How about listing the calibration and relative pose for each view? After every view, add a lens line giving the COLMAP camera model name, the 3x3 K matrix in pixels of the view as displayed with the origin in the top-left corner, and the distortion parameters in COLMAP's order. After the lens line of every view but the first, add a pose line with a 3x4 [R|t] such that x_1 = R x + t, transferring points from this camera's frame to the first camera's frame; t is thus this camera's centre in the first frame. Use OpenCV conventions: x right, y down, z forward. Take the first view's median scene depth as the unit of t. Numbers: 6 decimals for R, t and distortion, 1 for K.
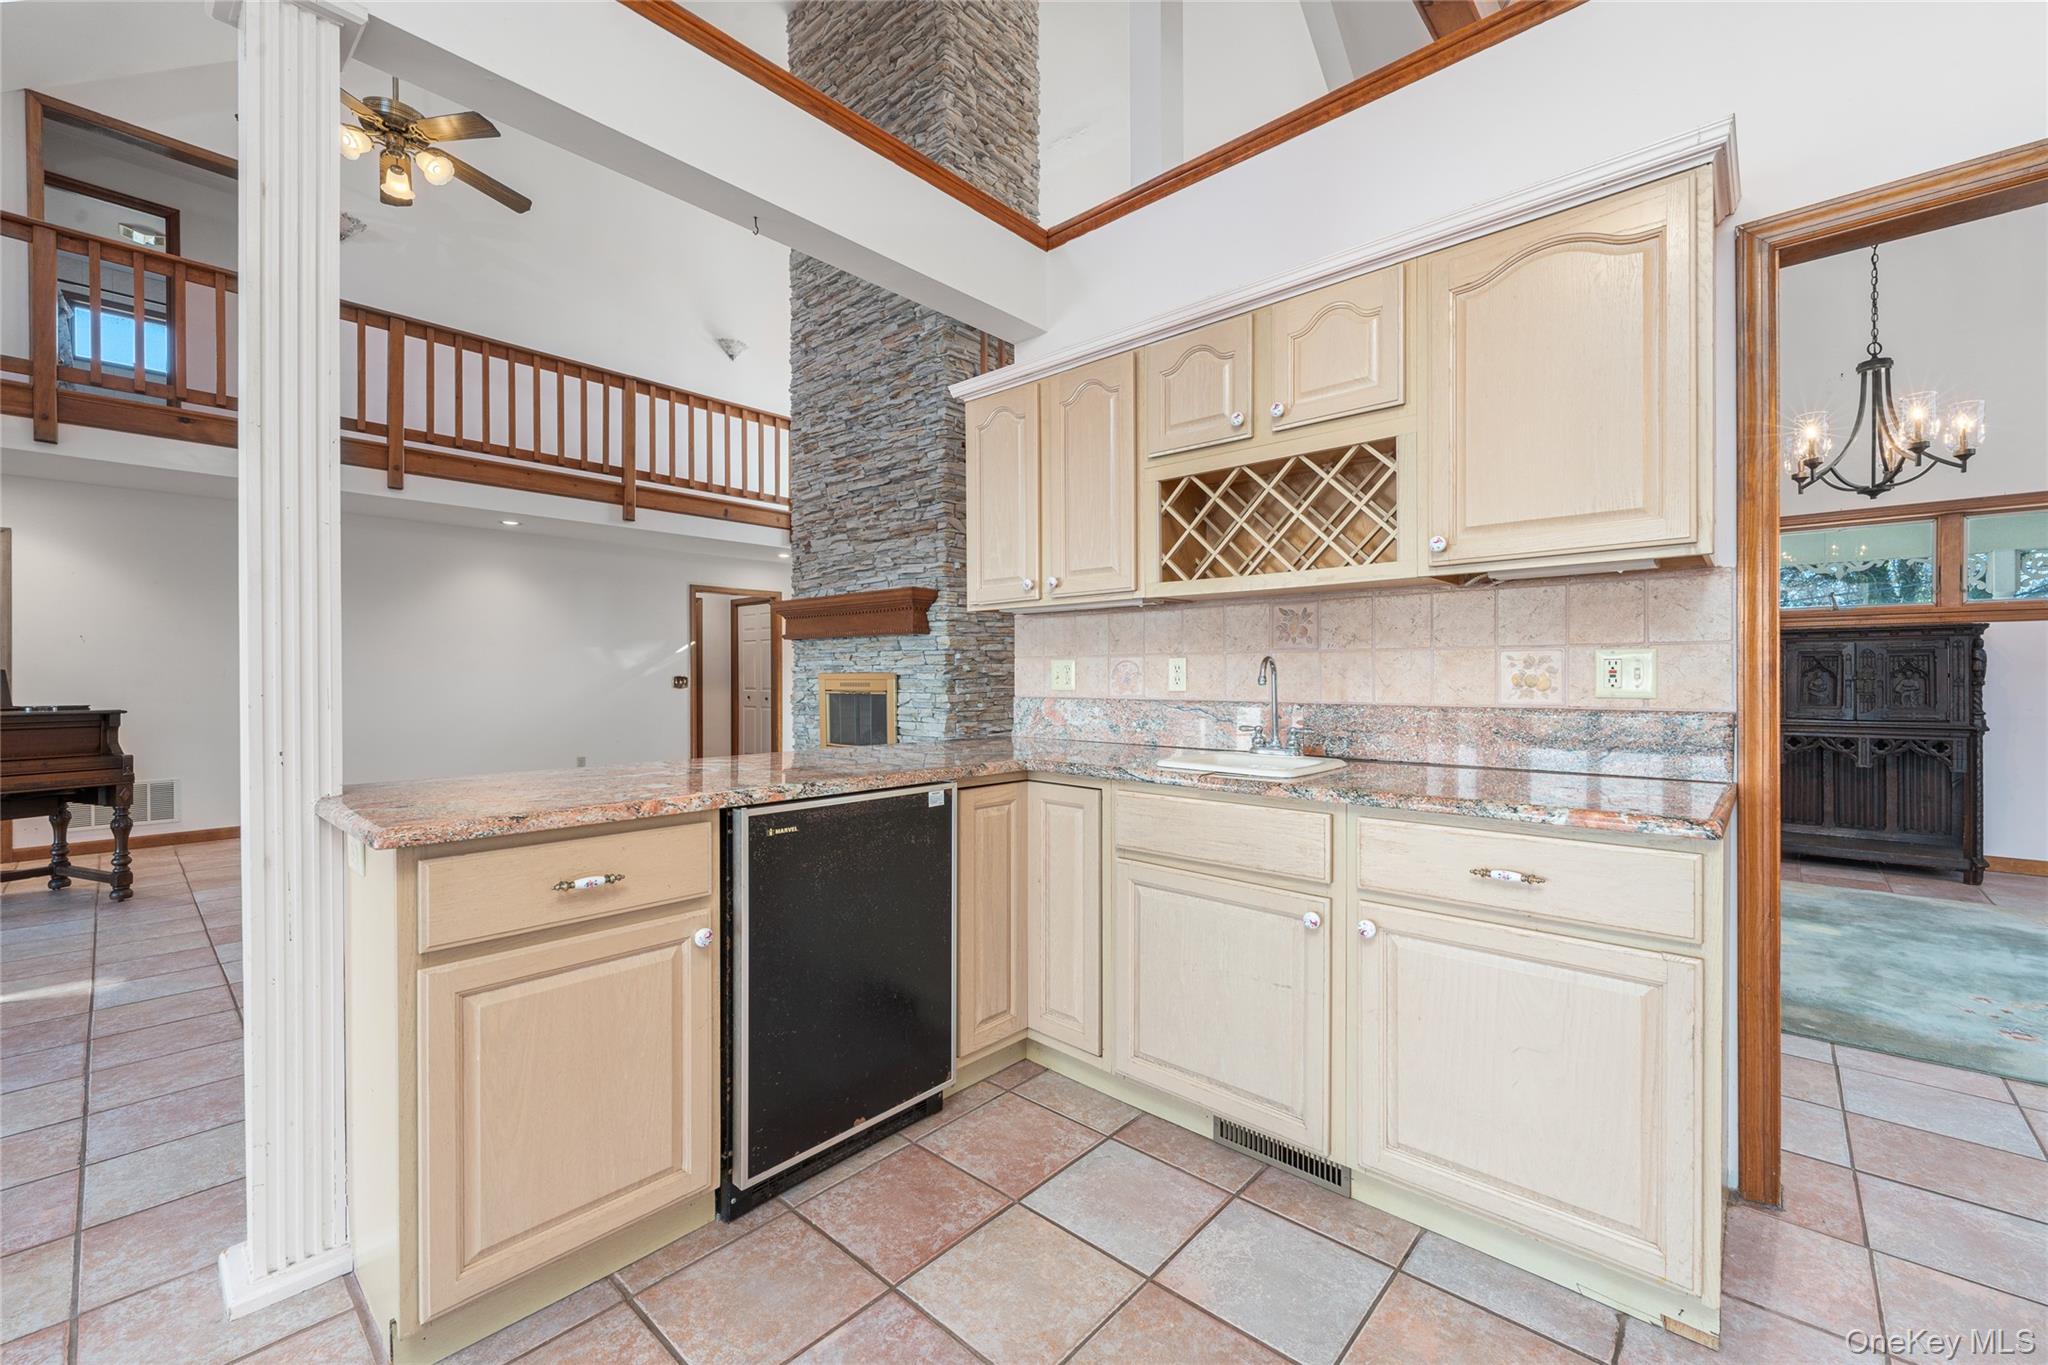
lens RADIAL K [[828.6, 0, 1024.0], [0, 828.6, 682.5], [0, 0, 1]] dist [0.000734, -0.000563]
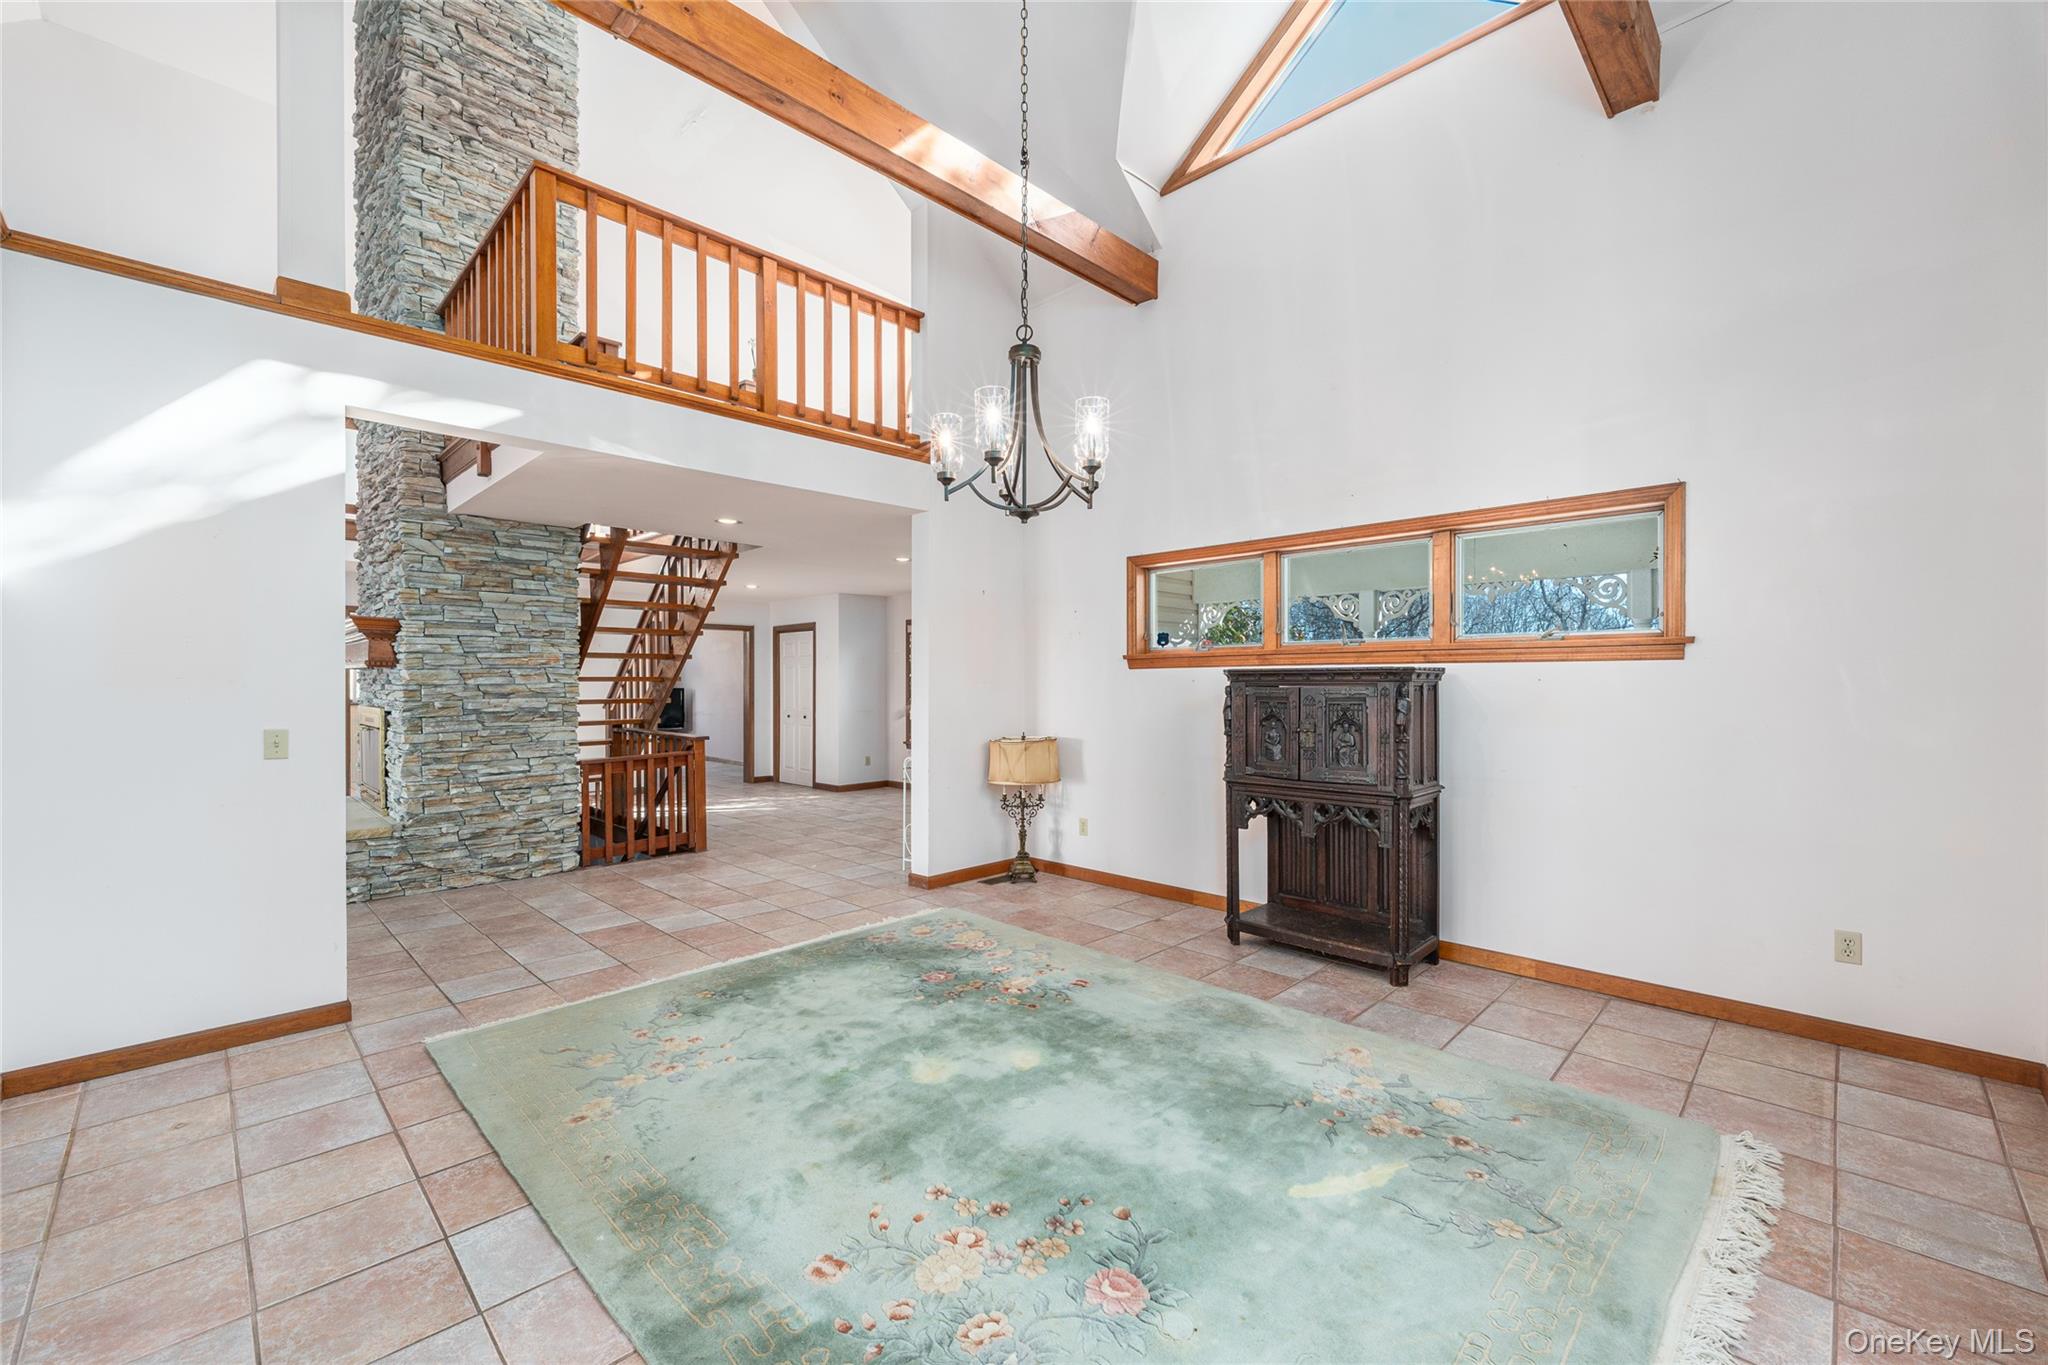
lens RADIAL K [[839.2, 0, 1024.0], [0, 839.2, 682.5], [0, 0, 1]] dist [0.001199, -0.000131]
pose [[0.999024, 0.002902, -0.044072, 0.592777], [-0.003290, 0.999956, -0.008728, -0.034717], [0.044044, 0.008864, 0.998990, 0.112289]]
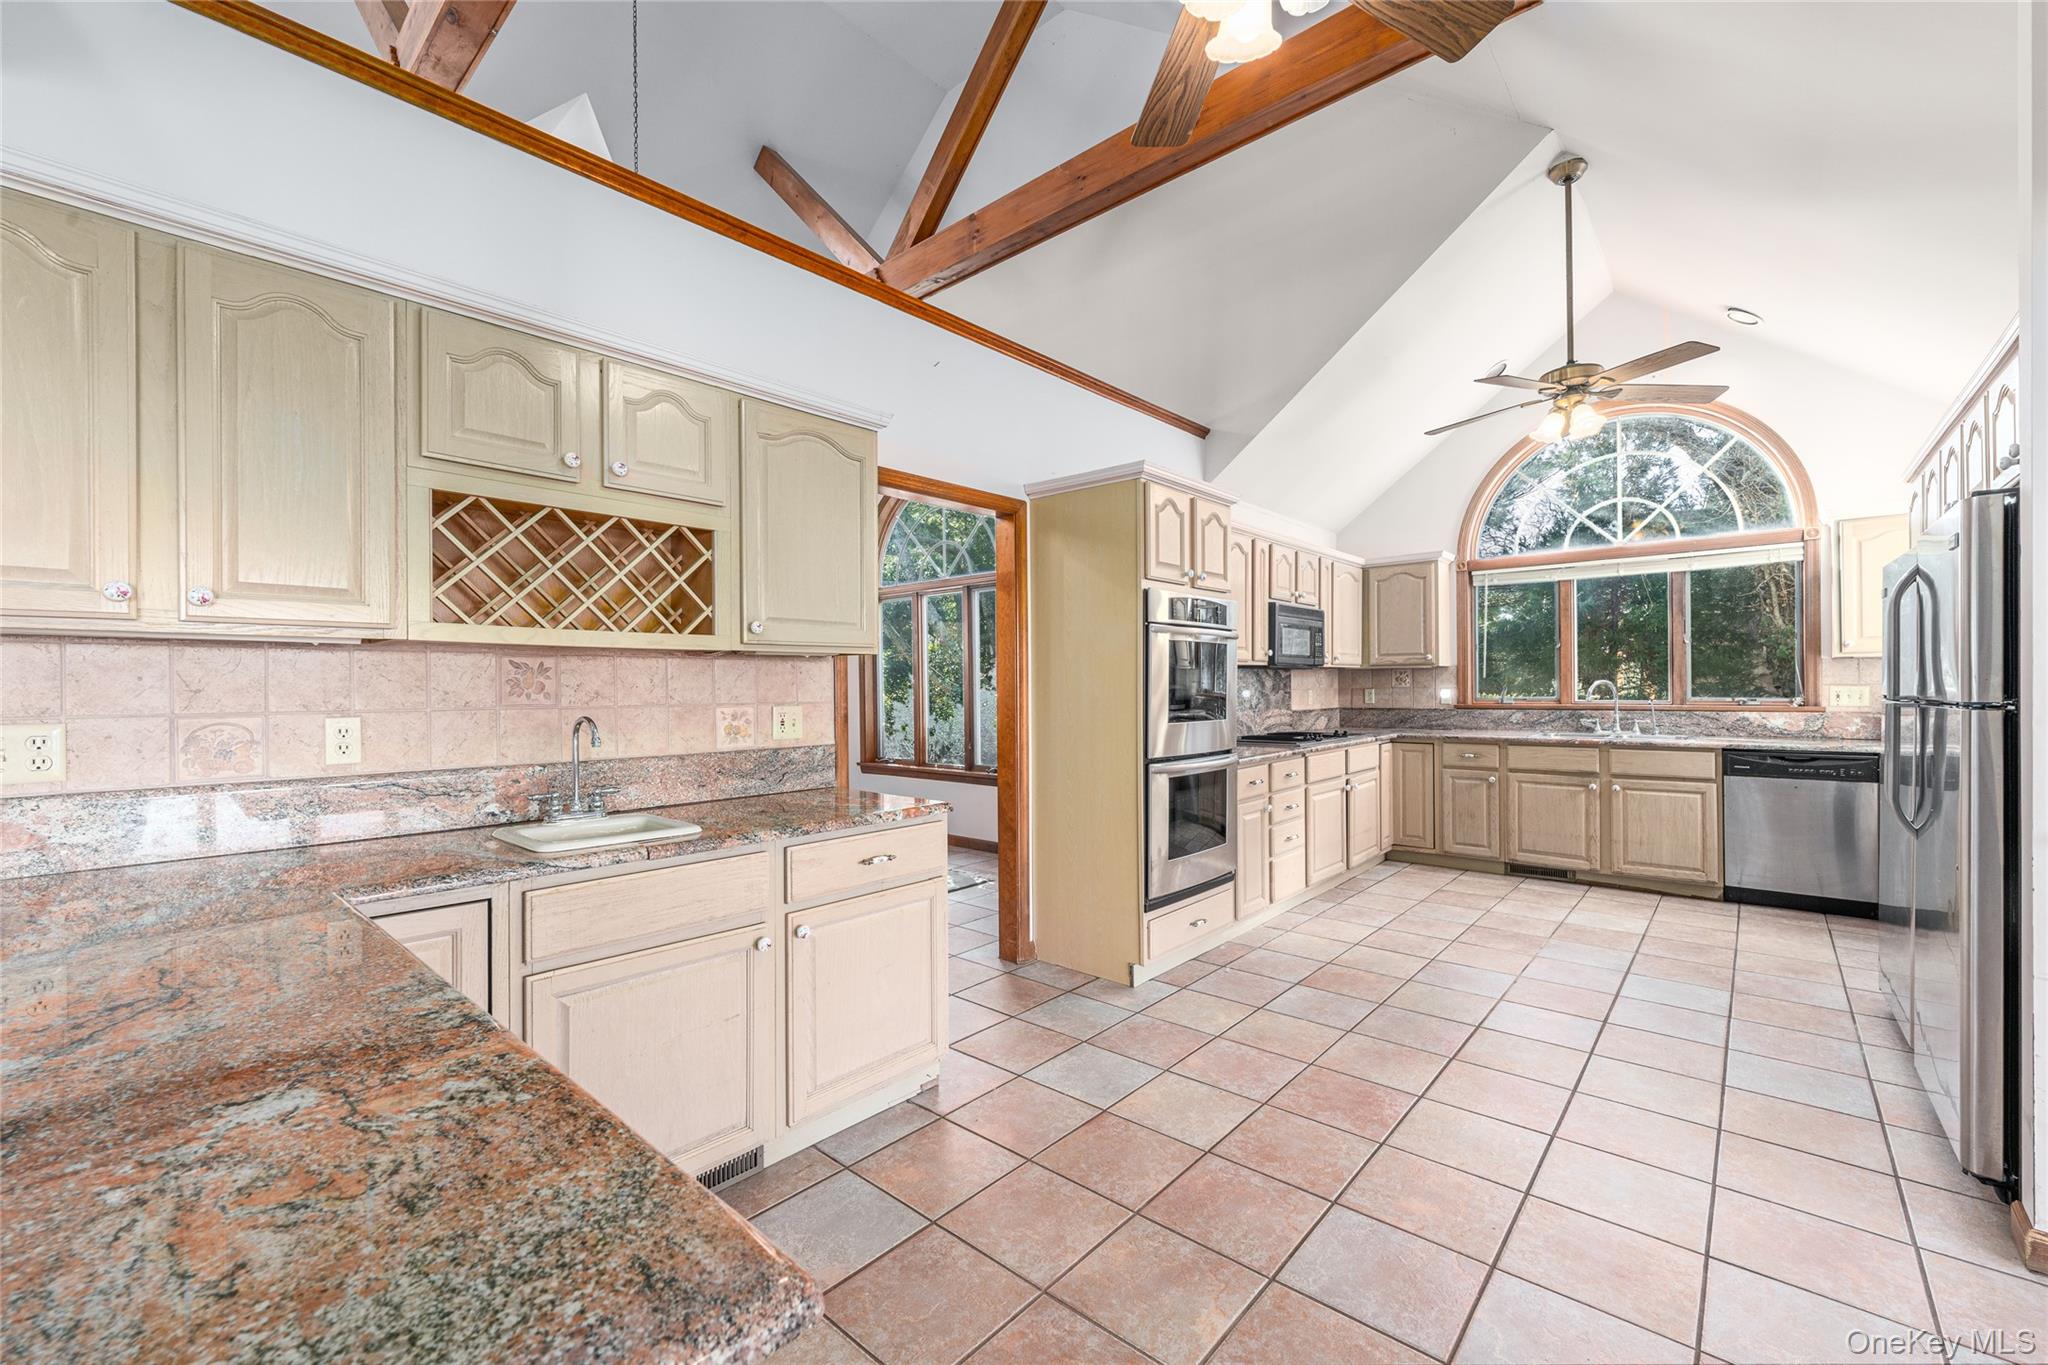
lens RADIAL K [[820.7, 0, 1027.3], [0, 820.7, 686.9], [0, 0, 1]] dist [0.000725, -0.000202]
pose [[-0.006525, 0.005339, 0.999964, -0.253105], [0.016976, 0.999842, -0.005227, -0.020159], [-0.999835, 0.016941, -0.006615, 0.193133]]
